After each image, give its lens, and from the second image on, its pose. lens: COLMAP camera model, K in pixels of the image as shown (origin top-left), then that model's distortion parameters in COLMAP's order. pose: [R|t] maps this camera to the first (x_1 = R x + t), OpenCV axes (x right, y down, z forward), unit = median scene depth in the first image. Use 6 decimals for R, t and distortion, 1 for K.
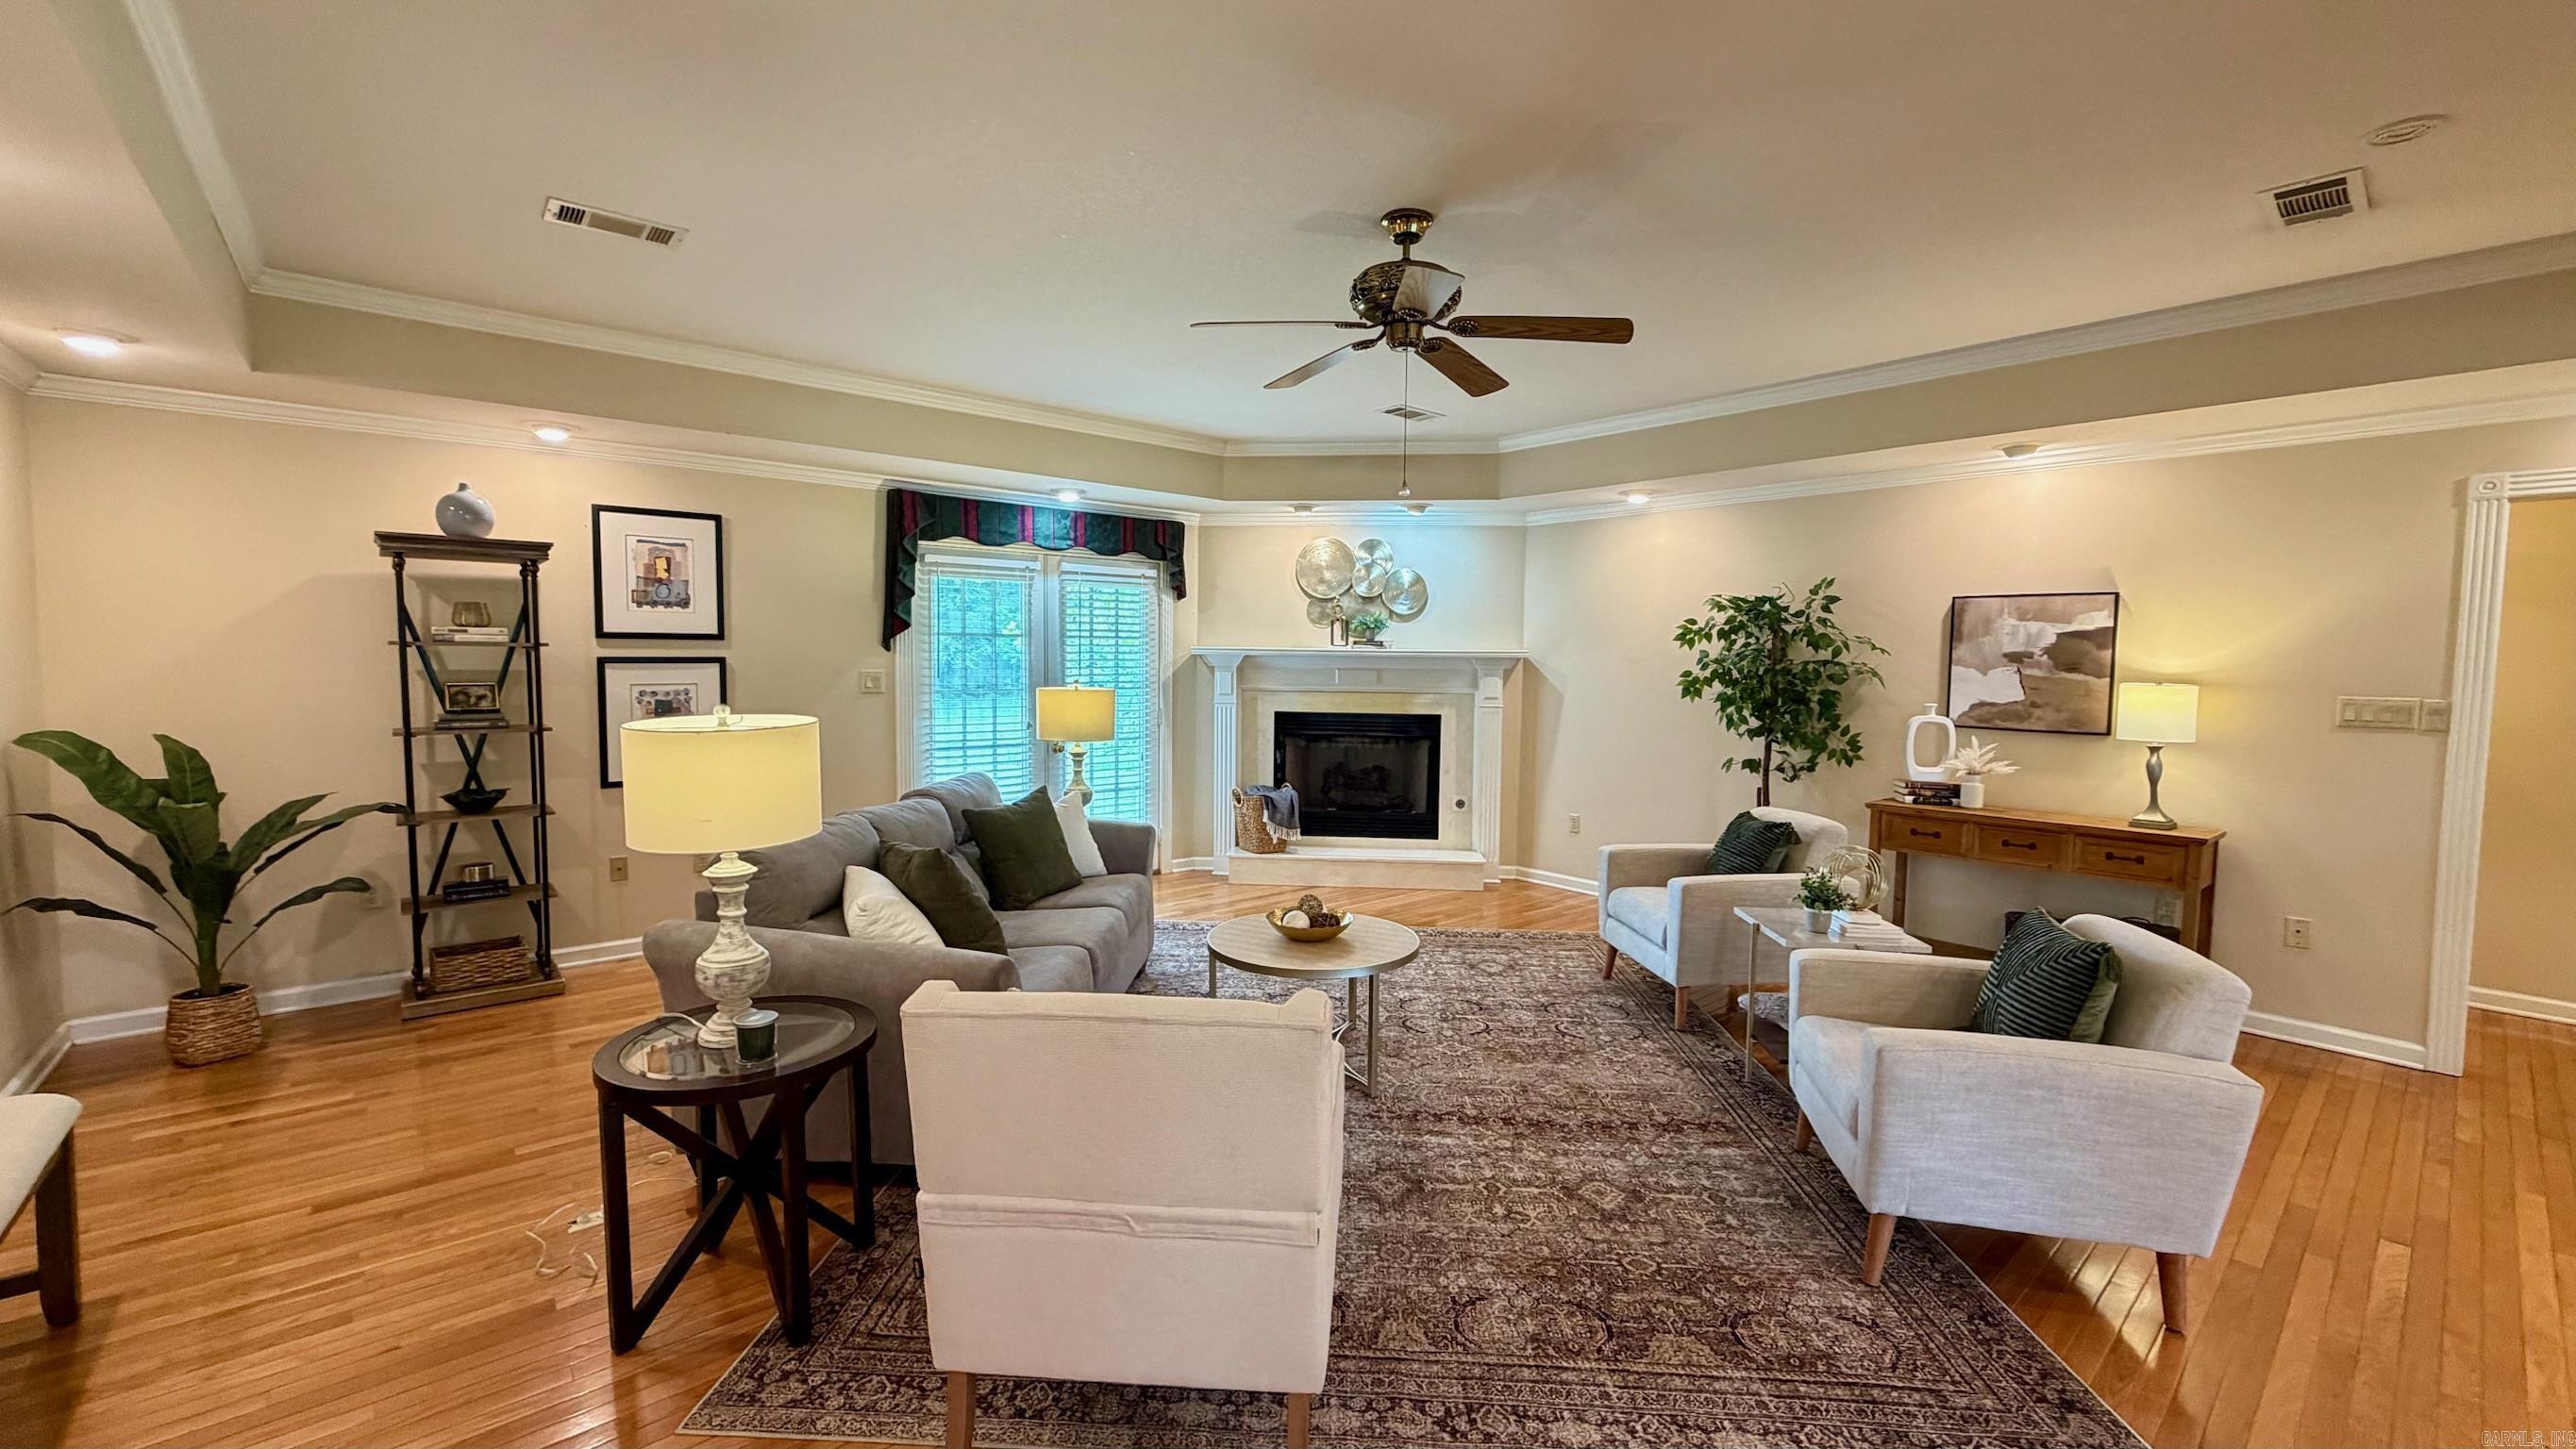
lens RADIAL K [[1082.6, 0, 1325.3], [0, 1082.6, 726.3], [0, 0, 1]] dist [-0.000487, -0.000036]
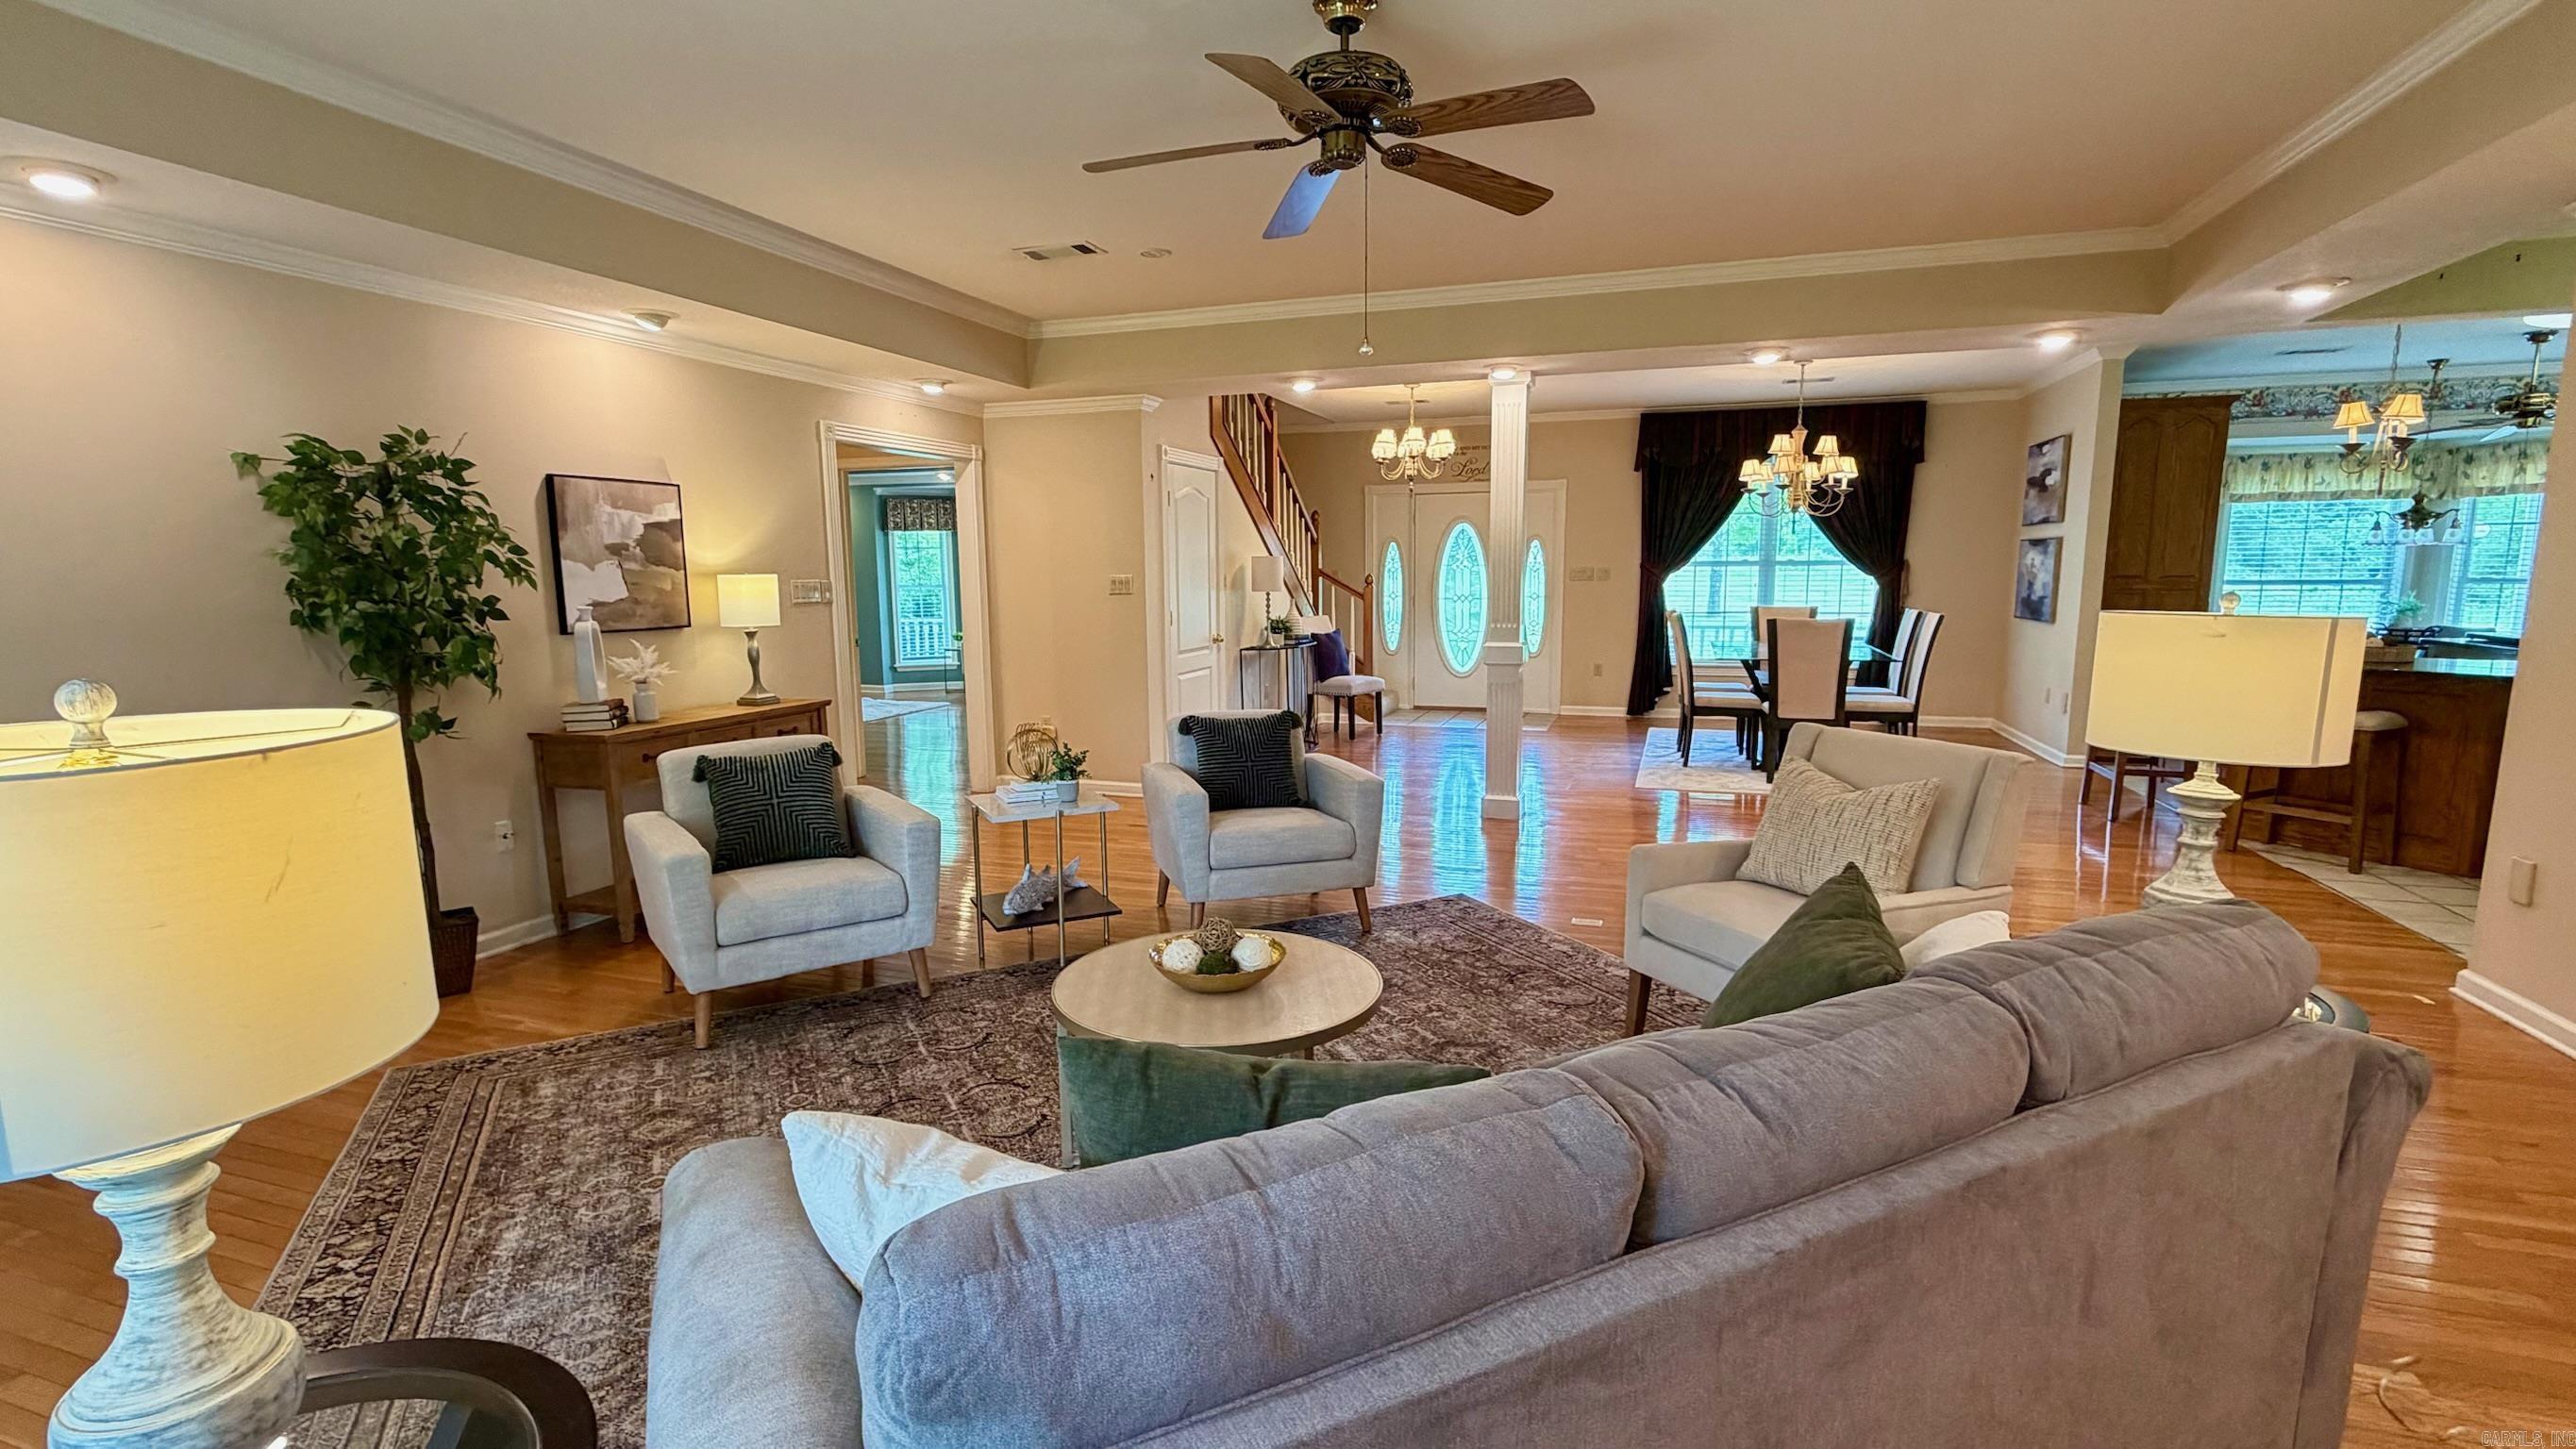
lens RADIAL K [[1082.6, 0, 1325.3], [0, 1082.6, 726.3], [0, 0, 1]] dist [-0.000487, -0.000036]
pose [[-0.484810, -0.137225, 0.863788, -0.451010], [0.060090, 0.980055, 0.189422, -0.056289], [-0.872553, 0.143739, -0.466894, 0.952483]]
